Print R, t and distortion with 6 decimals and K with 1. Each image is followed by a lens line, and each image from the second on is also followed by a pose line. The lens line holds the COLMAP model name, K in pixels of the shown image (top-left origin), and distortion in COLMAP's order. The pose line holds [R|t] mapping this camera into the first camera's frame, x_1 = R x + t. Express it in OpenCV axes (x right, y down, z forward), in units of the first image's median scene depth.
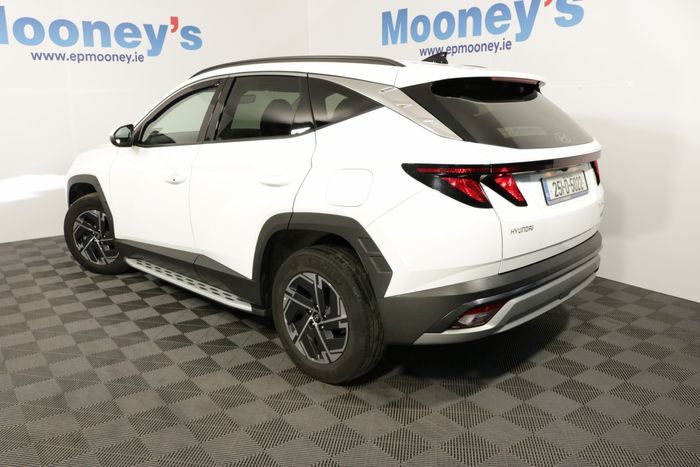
lens RADIAL K [[584.6, 0, 335.7], [0, 584.6, 234.6], [0, 0, 1]] dist [-0.149440, 0.136132]
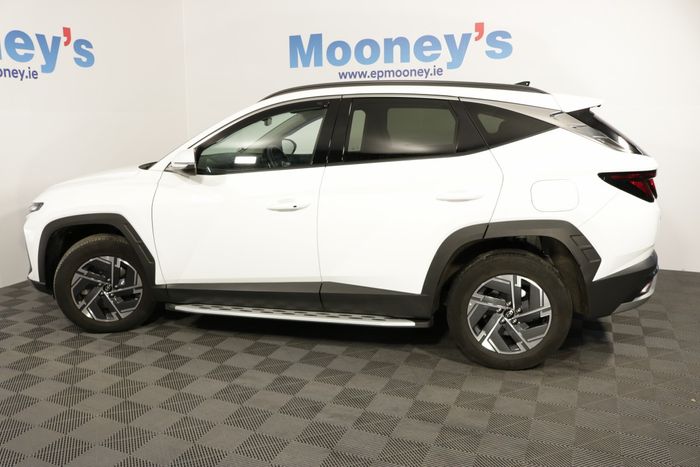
lens RADIAL K [[584.6, 0, 335.7], [0, 584.6, 234.6], [0, 0, 1]] dist [-0.149440, 0.136132]
pose [[0.862810, -0.107409, 0.493985, -0.635097], [0.123943, 0.992289, -0.000727, -0.037706], [-0.490098, 0.061853, 0.869470, 0.137746]]
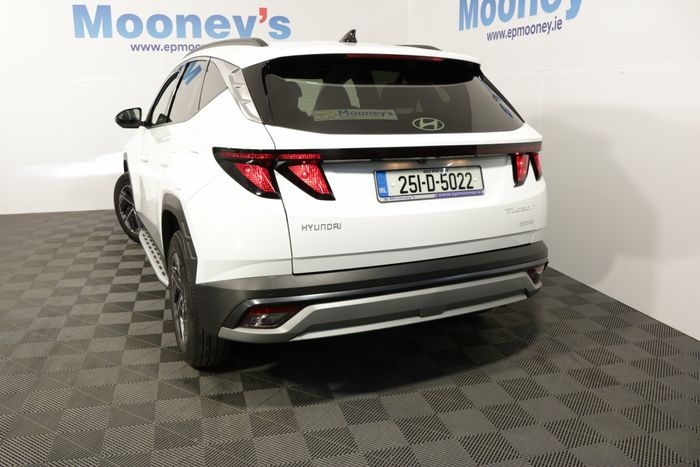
lens RADIAL K [[584.6, 0, 335.7], [0, 584.6, 234.6], [0, 0, 1]] dist [-0.149440, 0.136132]
pose [[0.929023, 0.094267, -0.357812, 0.418480], [-0.090774, 0.995517, 0.026587, -0.013951], [0.358714, 0.007780, 0.933415, 0.117137]]
